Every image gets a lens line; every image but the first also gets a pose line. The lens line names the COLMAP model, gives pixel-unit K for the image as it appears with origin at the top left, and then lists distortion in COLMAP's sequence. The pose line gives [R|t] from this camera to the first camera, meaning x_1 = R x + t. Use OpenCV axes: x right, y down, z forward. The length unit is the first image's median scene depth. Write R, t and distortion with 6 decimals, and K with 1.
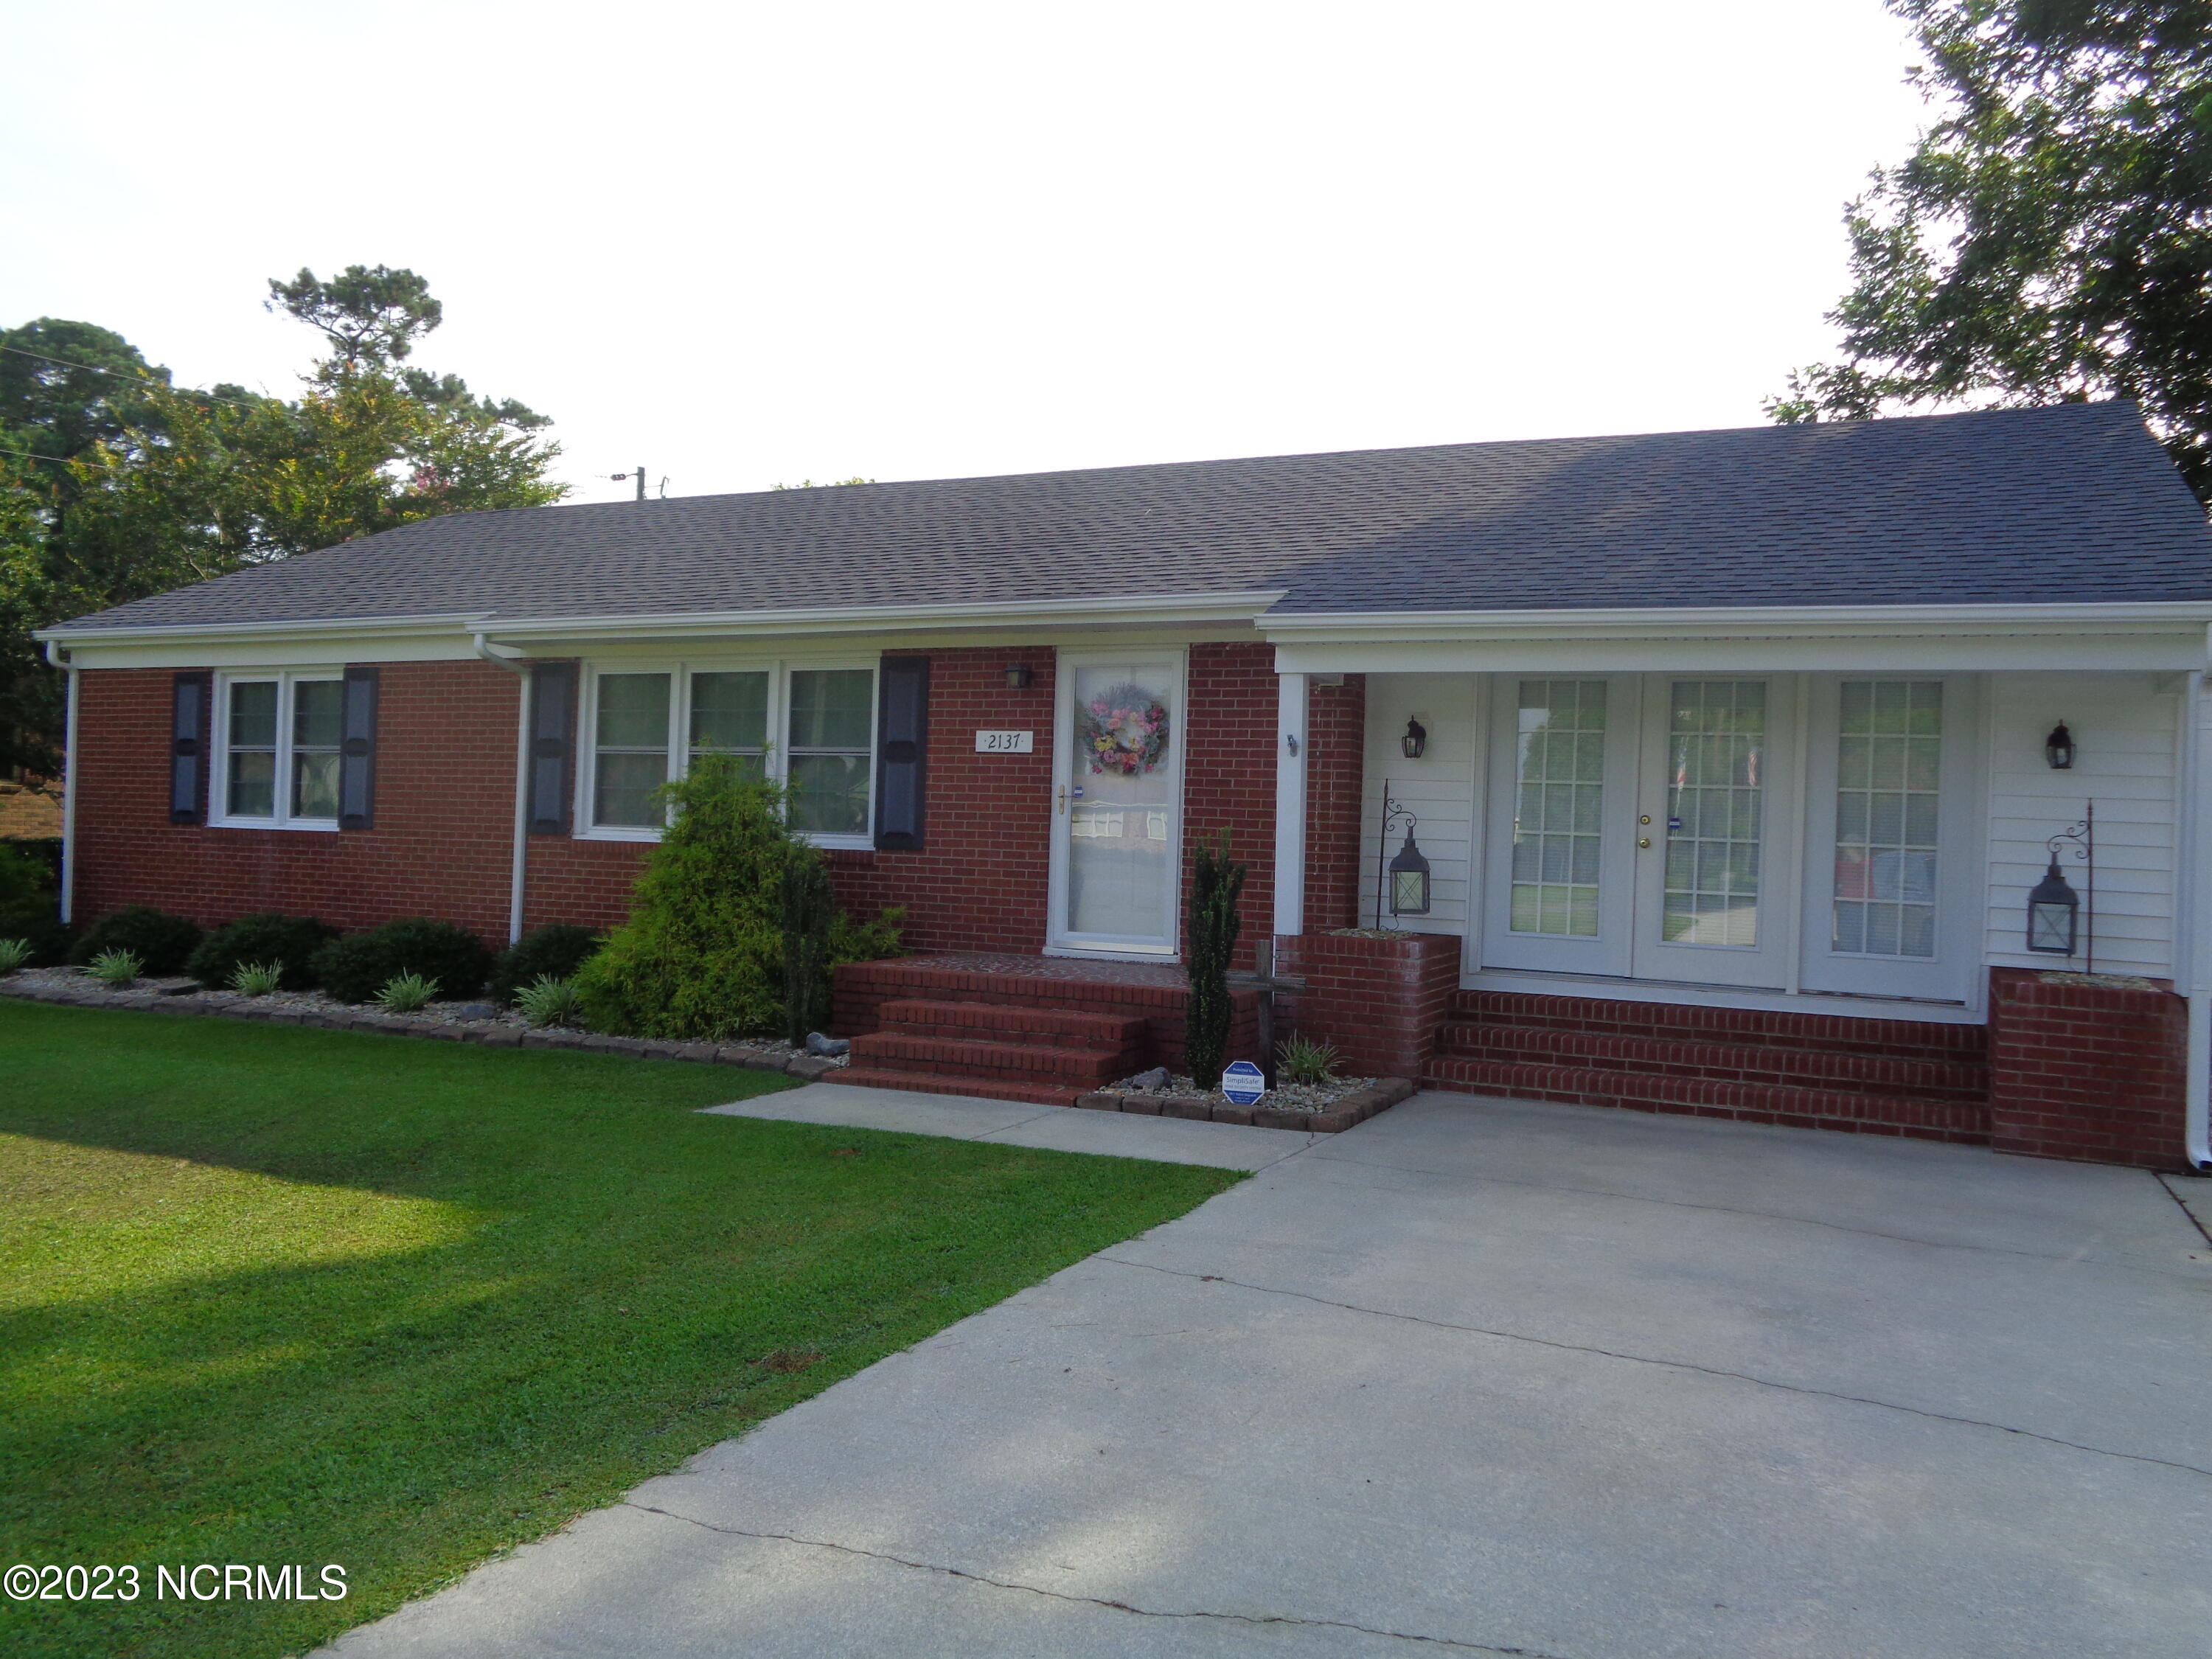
lens RADIAL K [[1653.5, 0, 1101.5], [0, 1653.5, 868.3], [0, 0, 1]] dist [-0.020436, -0.006819]
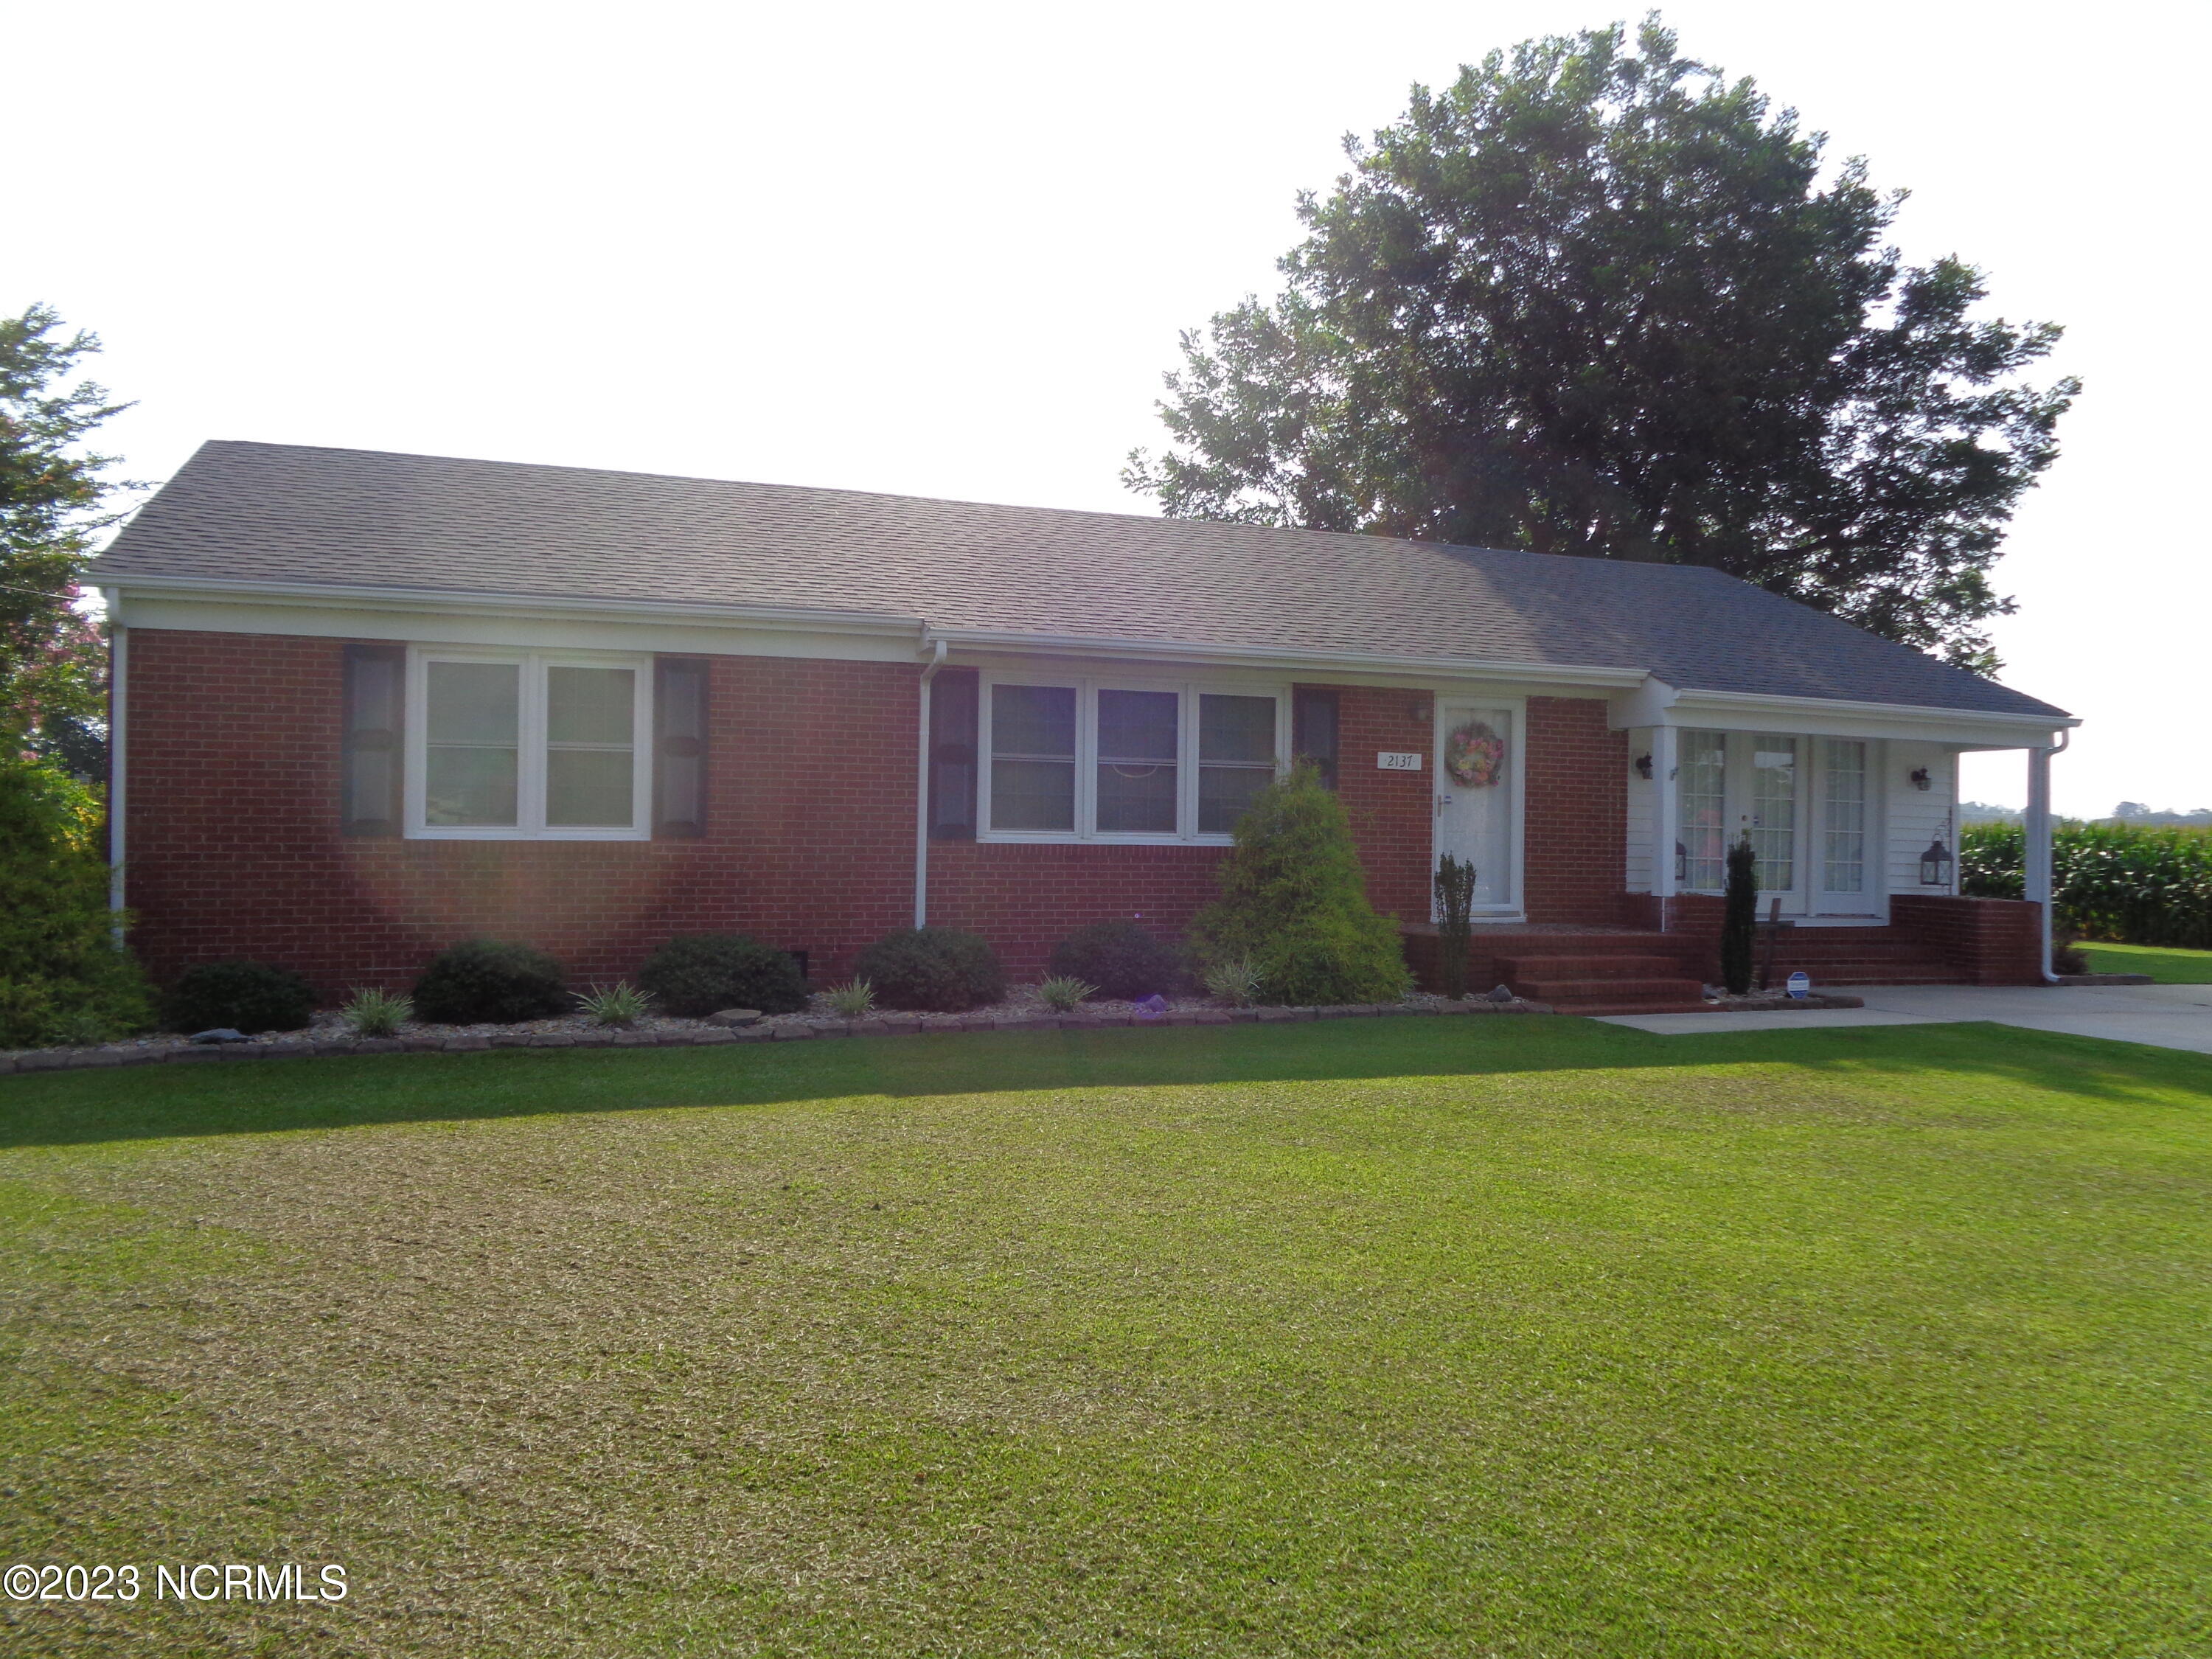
lens RADIAL K [[1653.5, 0, 1101.5], [0, 1653.5, 868.3], [0, 0, 1]] dist [-0.020436, -0.006819]
pose [[0.704486, -0.034454, 0.708881, -1.092890], [0.019647, 0.999385, 0.029048, -0.032961], [-0.709446, -0.006536, 0.704729, 0.237396]]
